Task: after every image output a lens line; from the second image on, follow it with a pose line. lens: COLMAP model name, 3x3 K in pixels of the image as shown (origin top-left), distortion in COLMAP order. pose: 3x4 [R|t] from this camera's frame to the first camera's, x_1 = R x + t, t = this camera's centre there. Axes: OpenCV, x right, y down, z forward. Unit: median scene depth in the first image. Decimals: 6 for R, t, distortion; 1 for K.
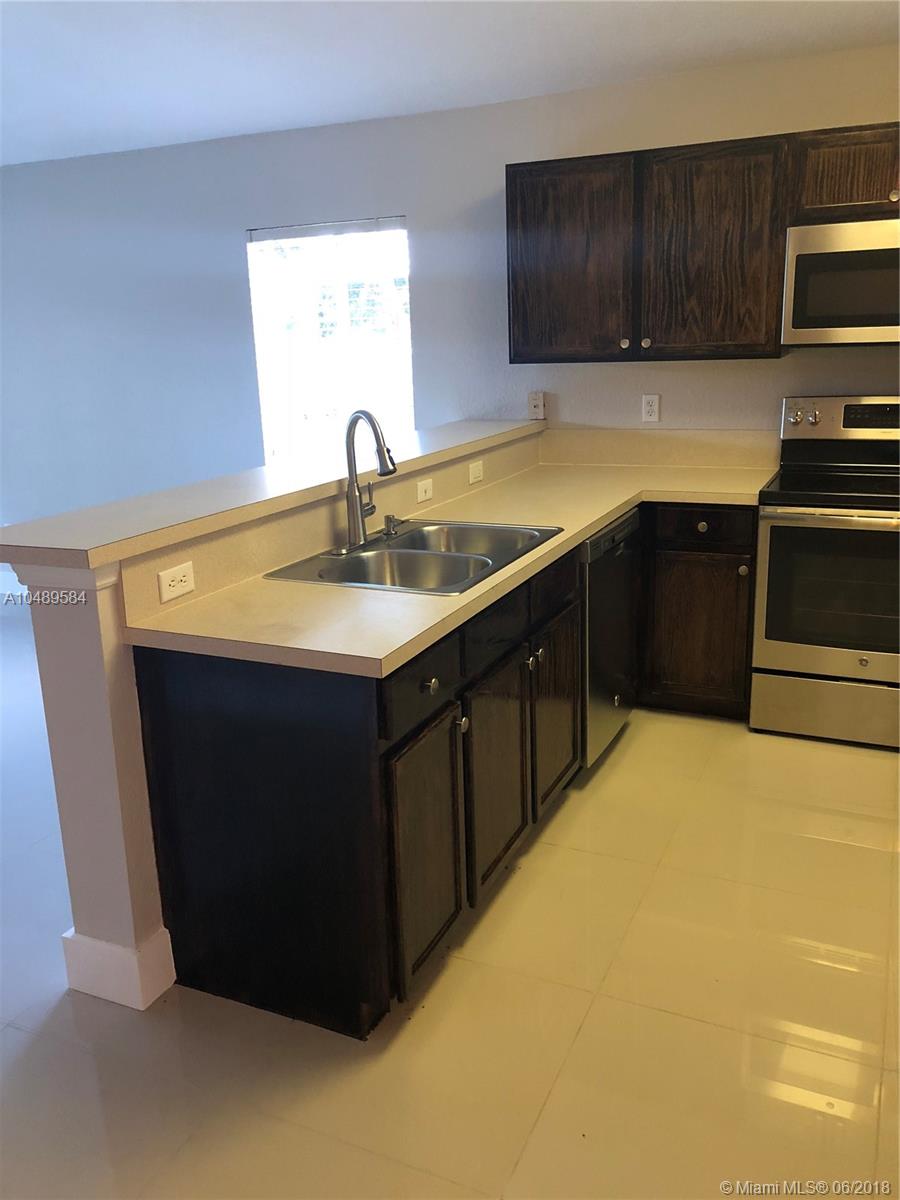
lens RADIAL K [[980.6, 0, 450.0], [0, 980.6, 600.0], [0, 0, 1]] dist [0.001894, -0.007793]
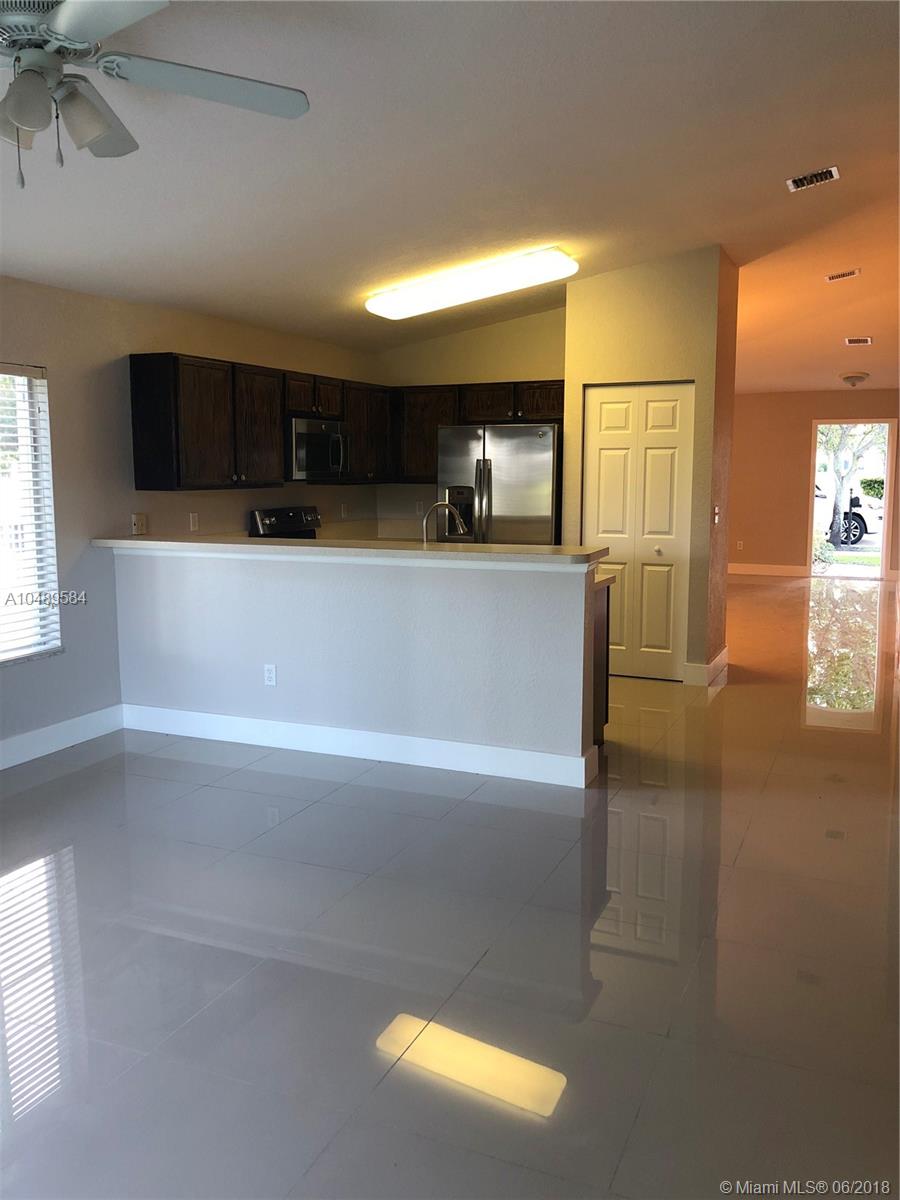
lens RADIAL K [[980.6, 0, 450.0], [0, 980.6, 600.0], [0, 0, 1]] dist [0.001894, -0.007793]
pose [[-0.016825, -0.095358, 0.995301, -1.479336], [0.275381, 0.956500, 0.096296, -0.137489], [-0.961188, 0.275707, 0.010167, 0.745491]]
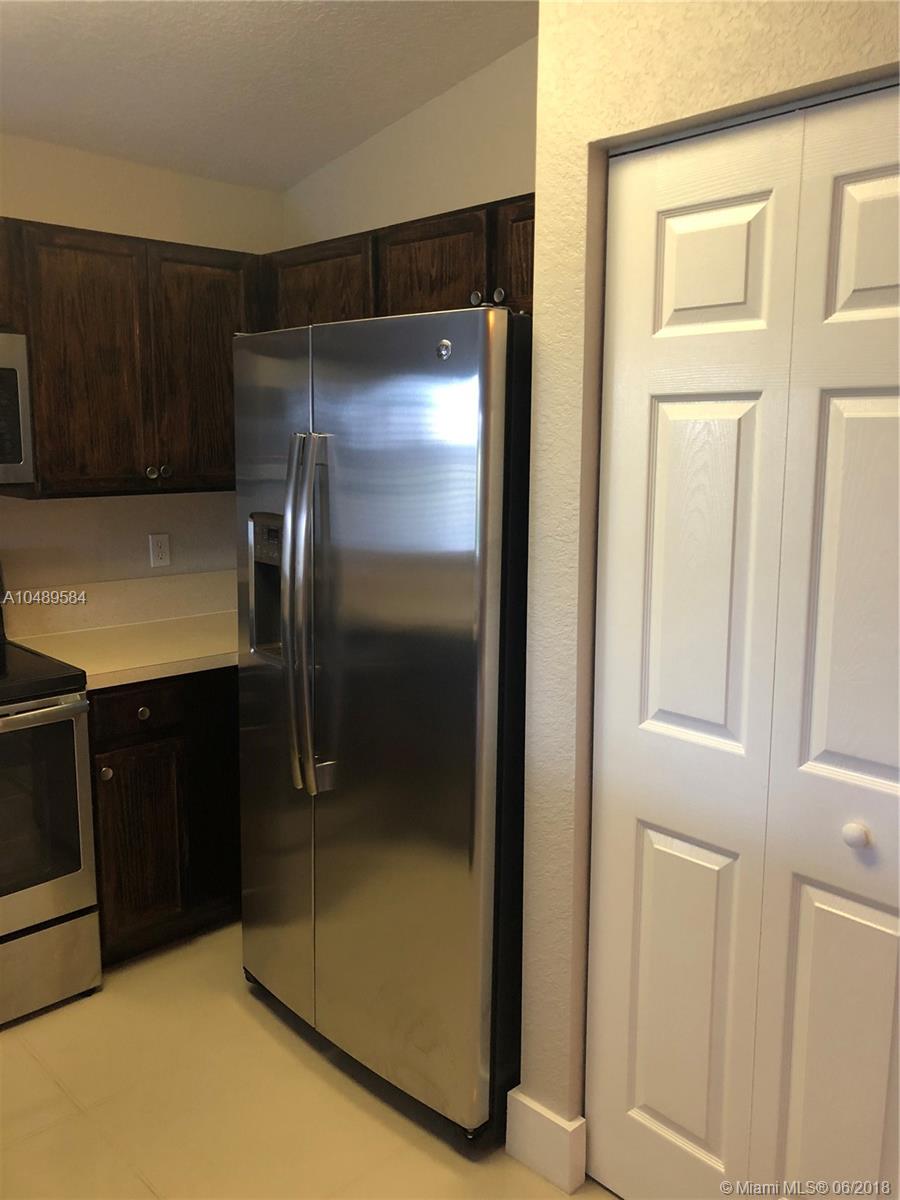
lens RADIAL K [[989.3, 0, 458.0], [0, 989.3, 589.4], [0, 0, 1]] dist [0.019304, -0.007348]
pose [[0.368617, -0.103762, 0.923772, -0.073646], [0.235924, 0.971656, 0.014999, -0.092972], [-0.899145, 0.212411, 0.382649, 0.327219]]
